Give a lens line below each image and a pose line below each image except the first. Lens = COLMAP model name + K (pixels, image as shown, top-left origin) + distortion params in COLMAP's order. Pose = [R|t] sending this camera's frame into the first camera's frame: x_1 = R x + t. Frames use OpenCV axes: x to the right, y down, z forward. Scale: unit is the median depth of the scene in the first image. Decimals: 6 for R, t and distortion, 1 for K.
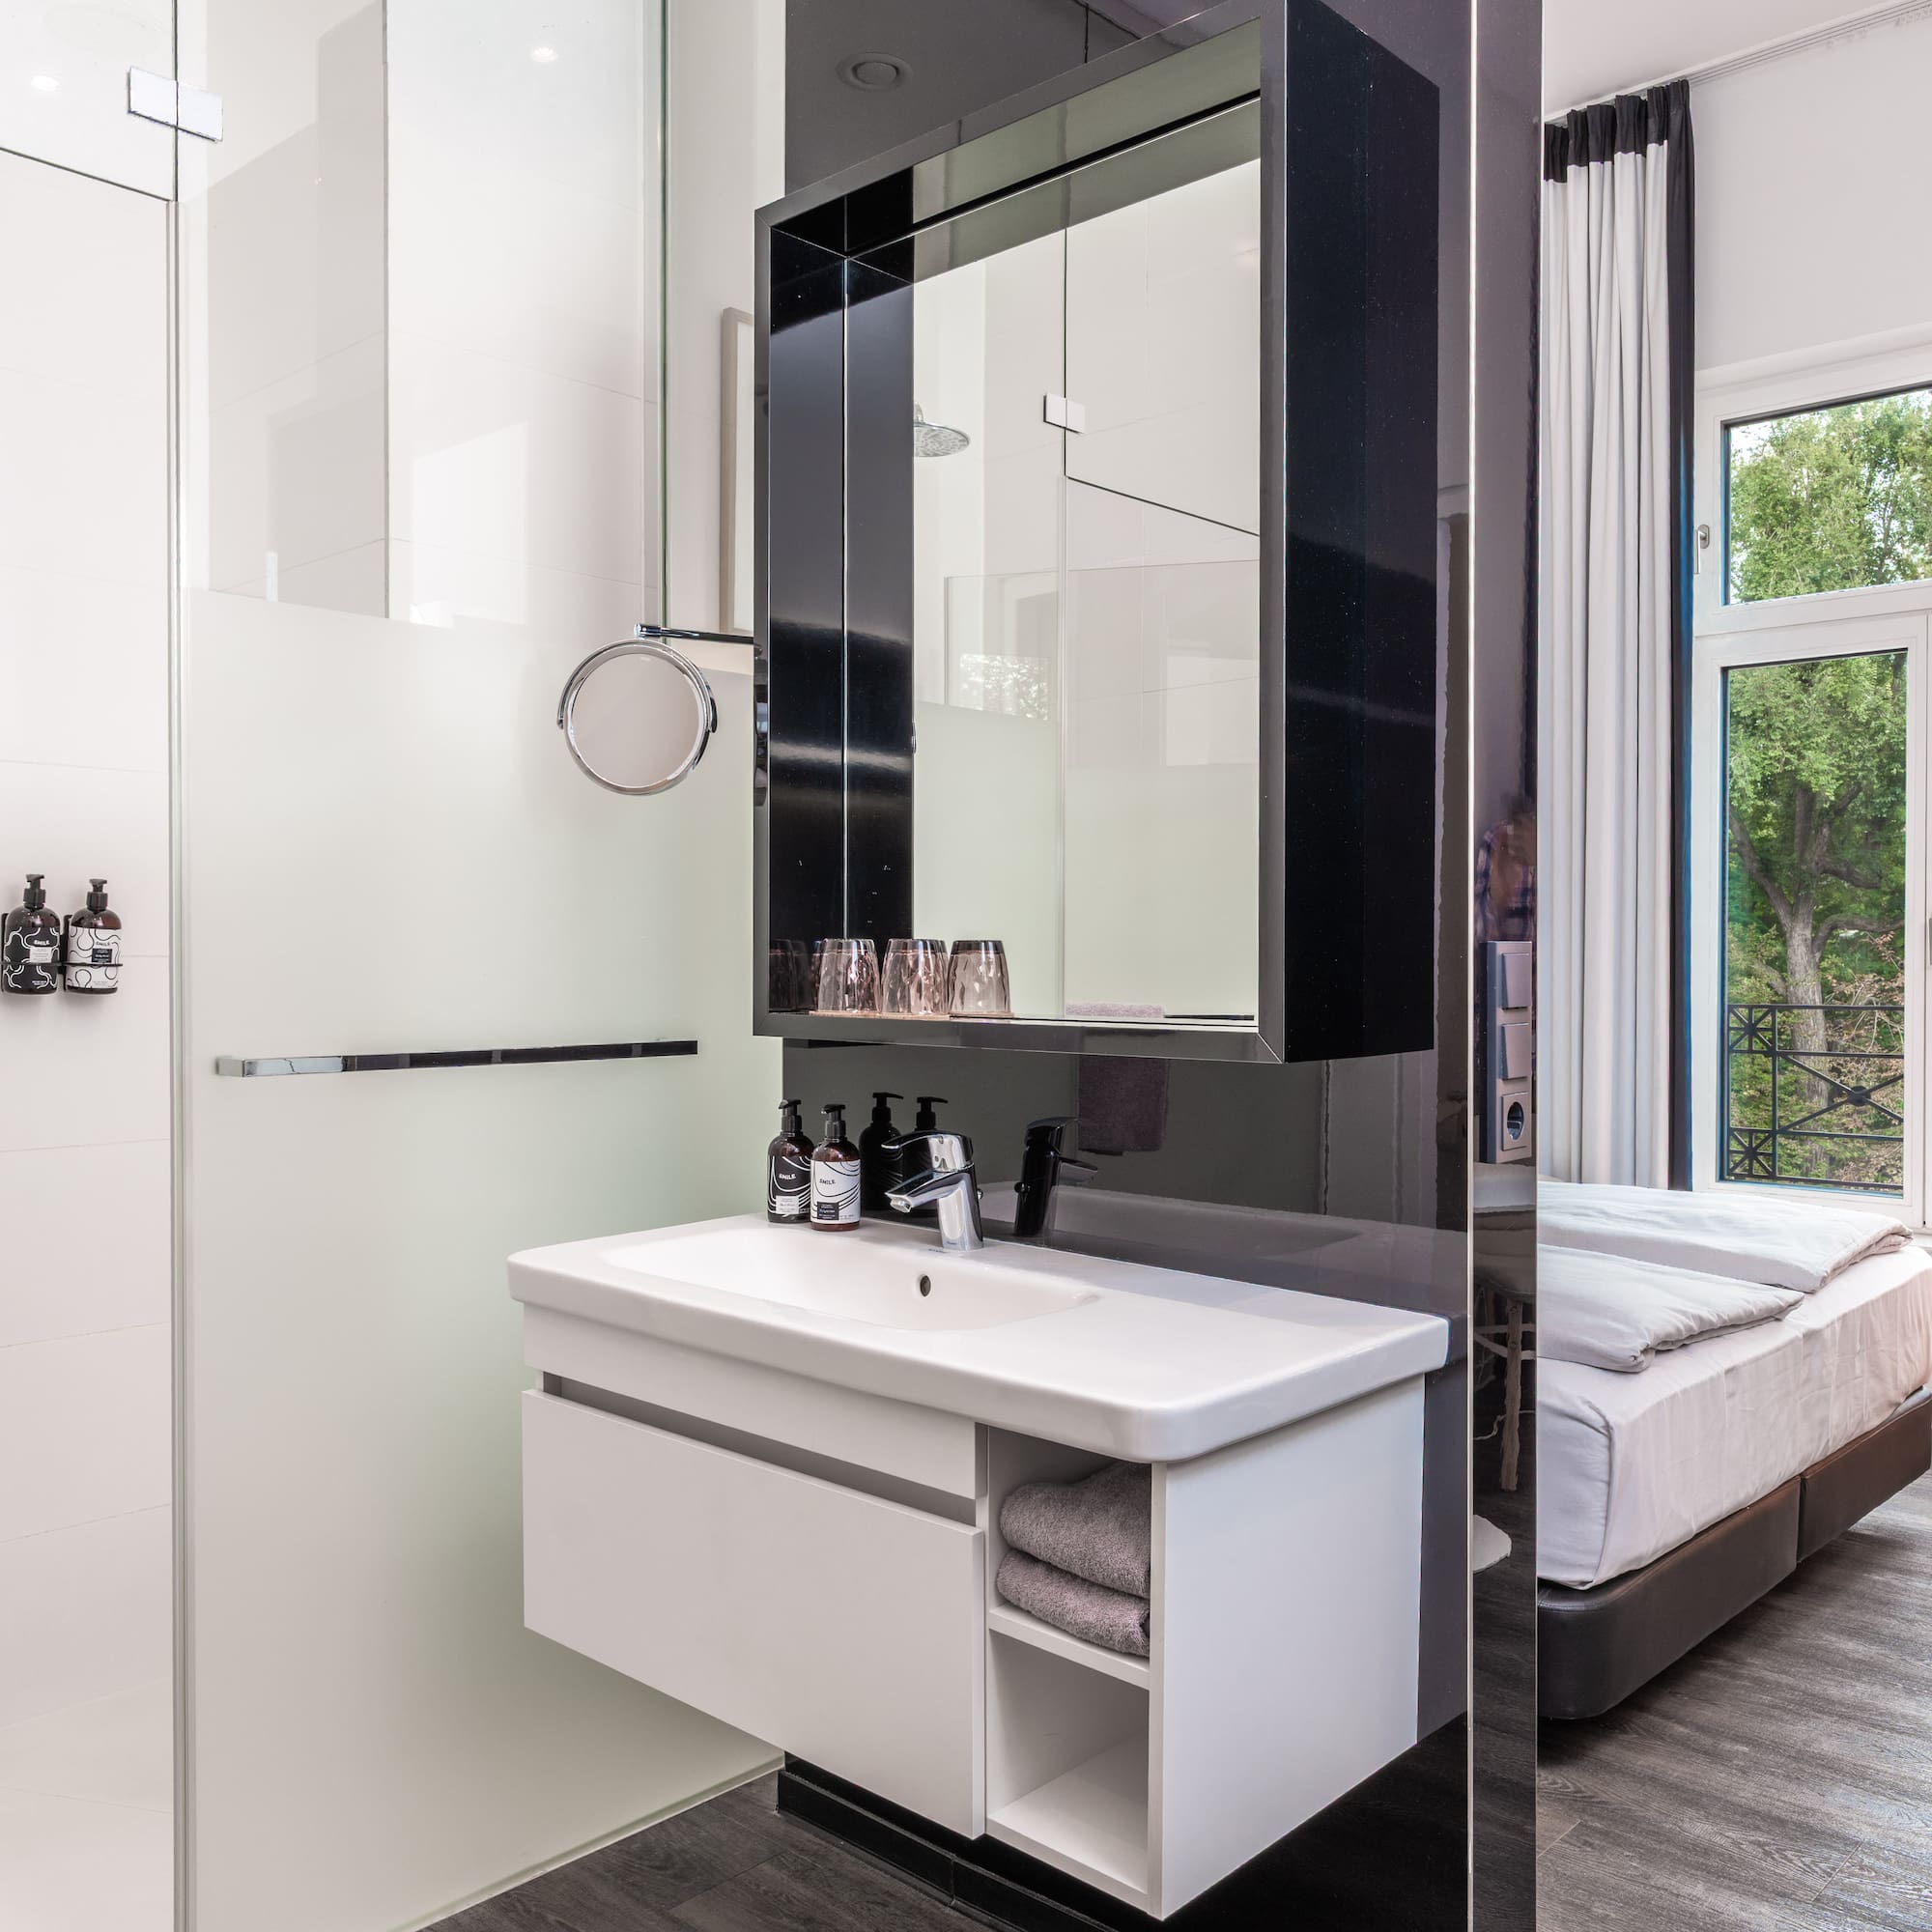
lens RADIAL K [[1715.3, 0, 969.4], [0, 1715.3, 964.8], [0, 0, 1]] dist [-0.019058, -0.004382]
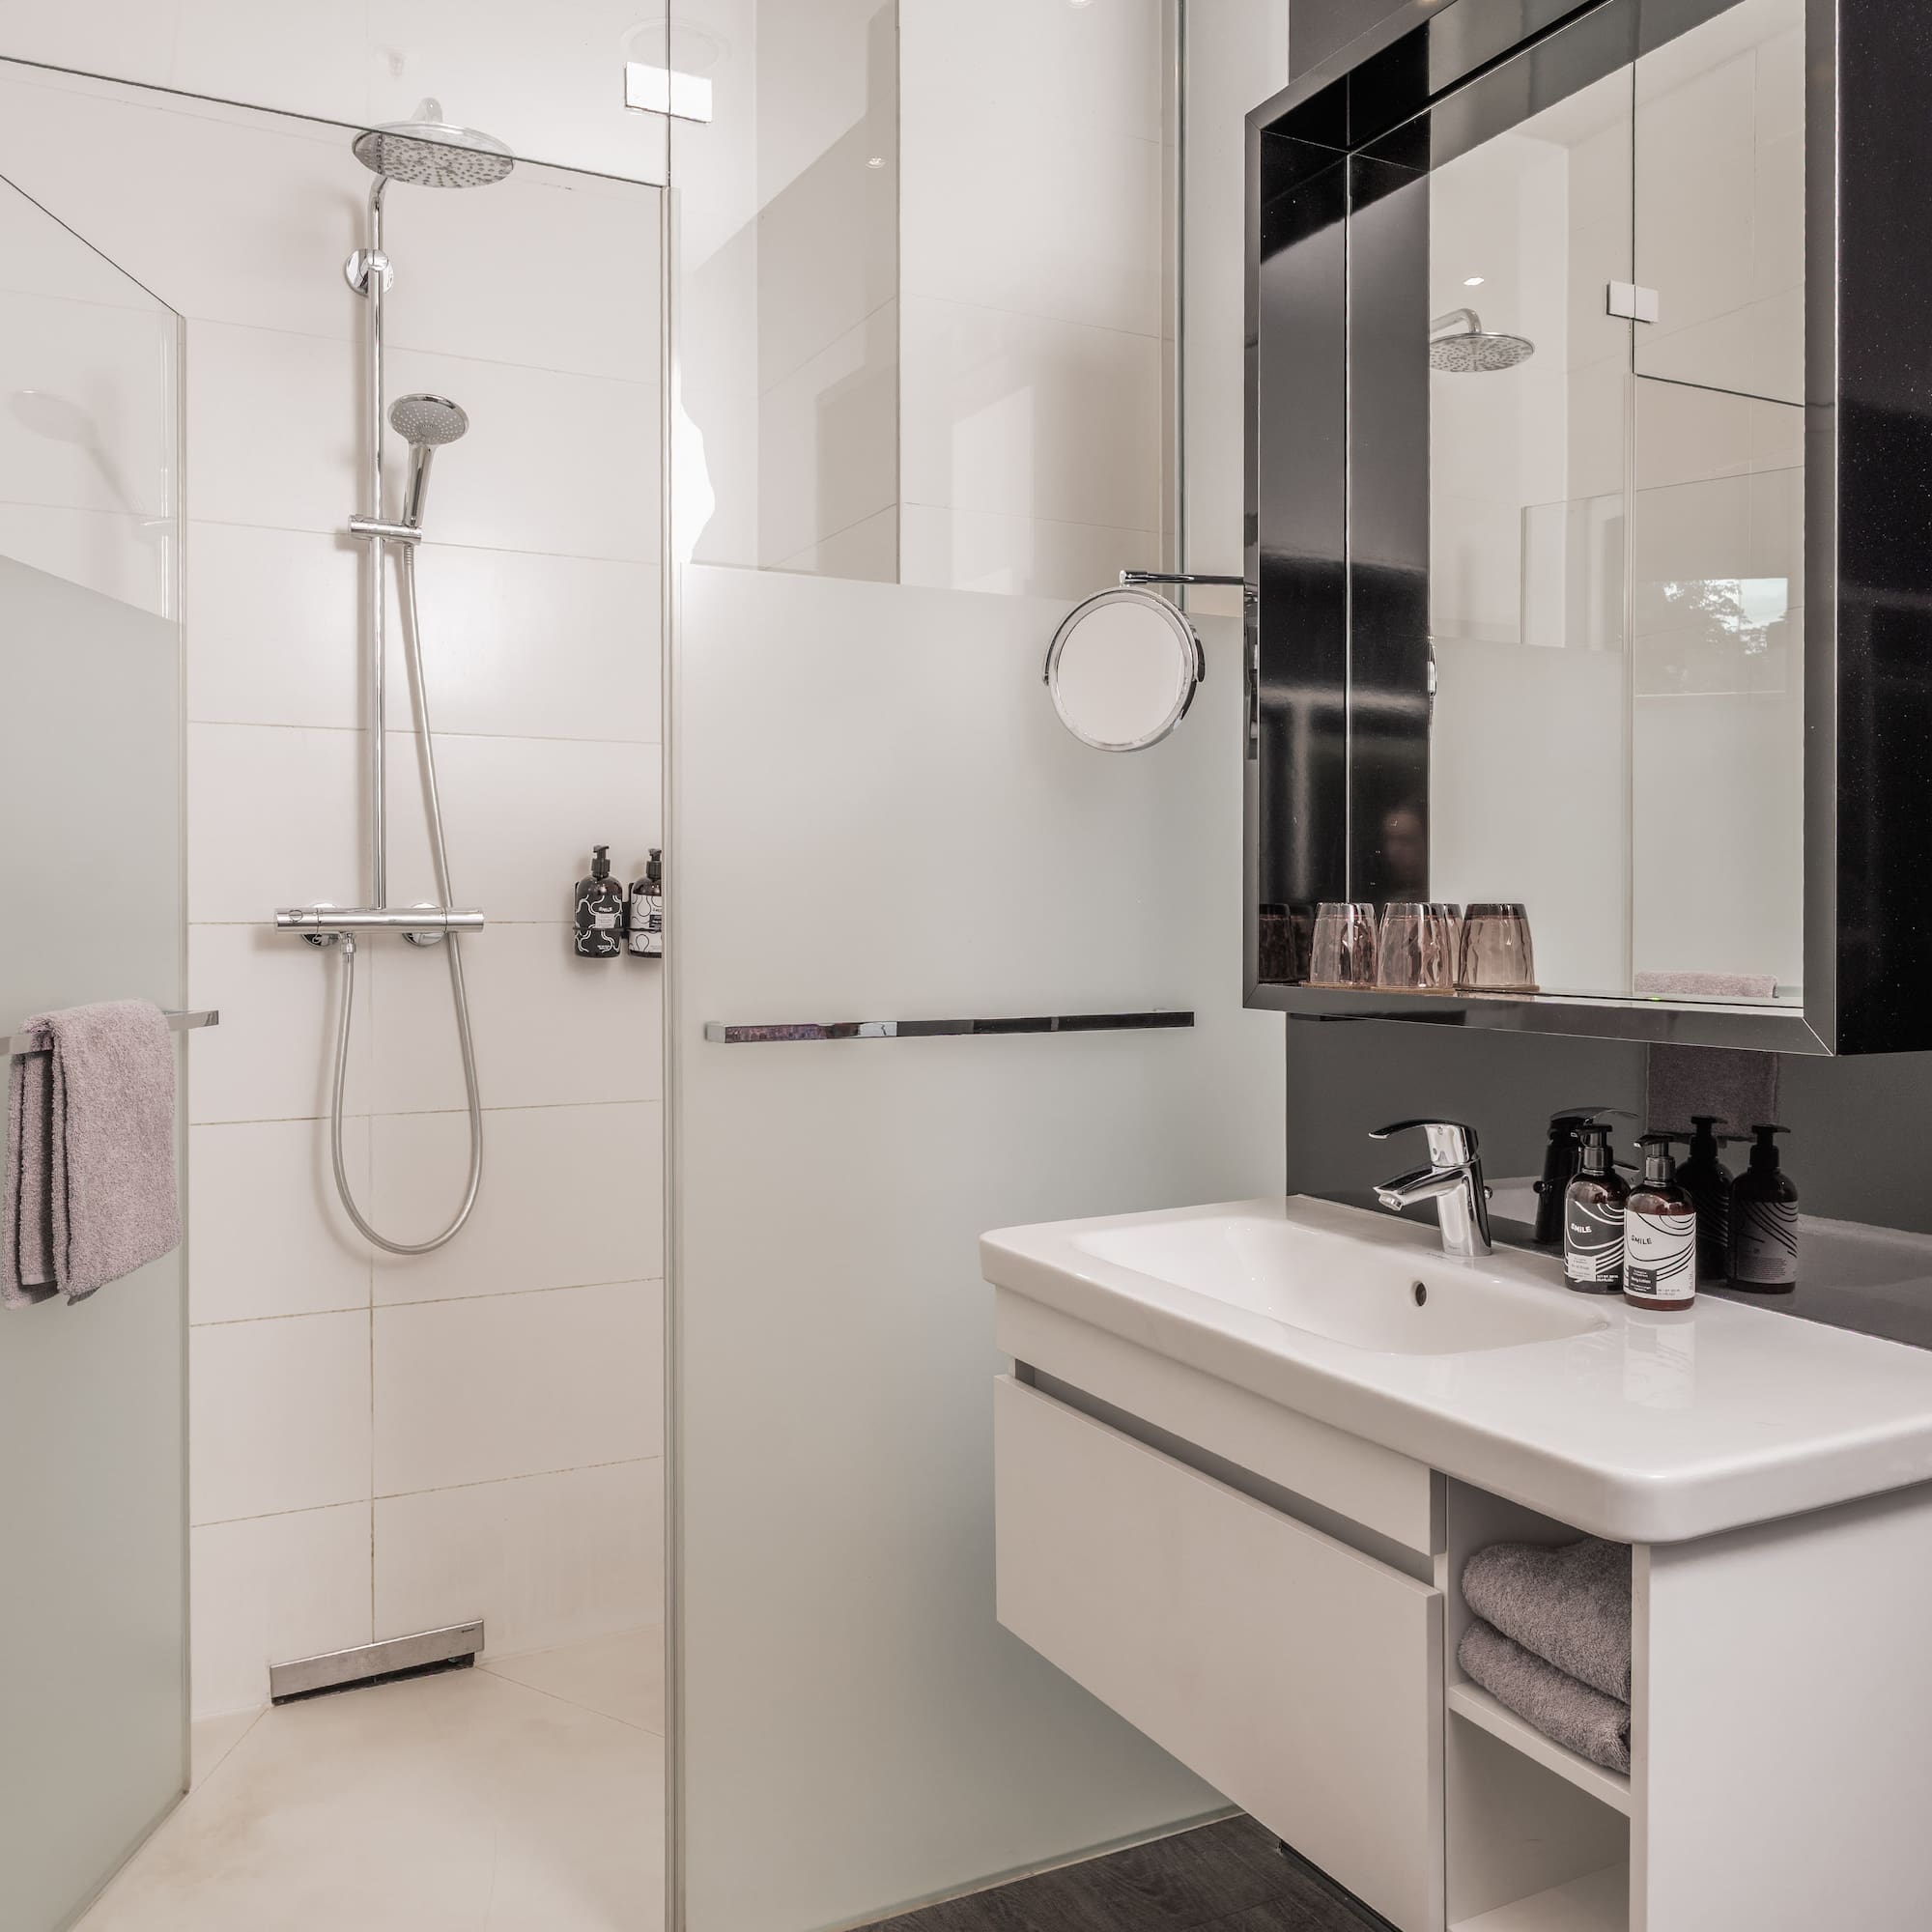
lens RADIAL K [[1715.3, 0, 1049.0], [0, 1715.3, 921.4], [0, 0, 1]] dist [-0.019058, -0.004382]
pose [[0.943190, -0.001432, -0.332252, 0.082462], [0.000418, 0.999995, -0.003123, -0.002432], [0.332255, 0.002806, 0.943185, 0.097293]]
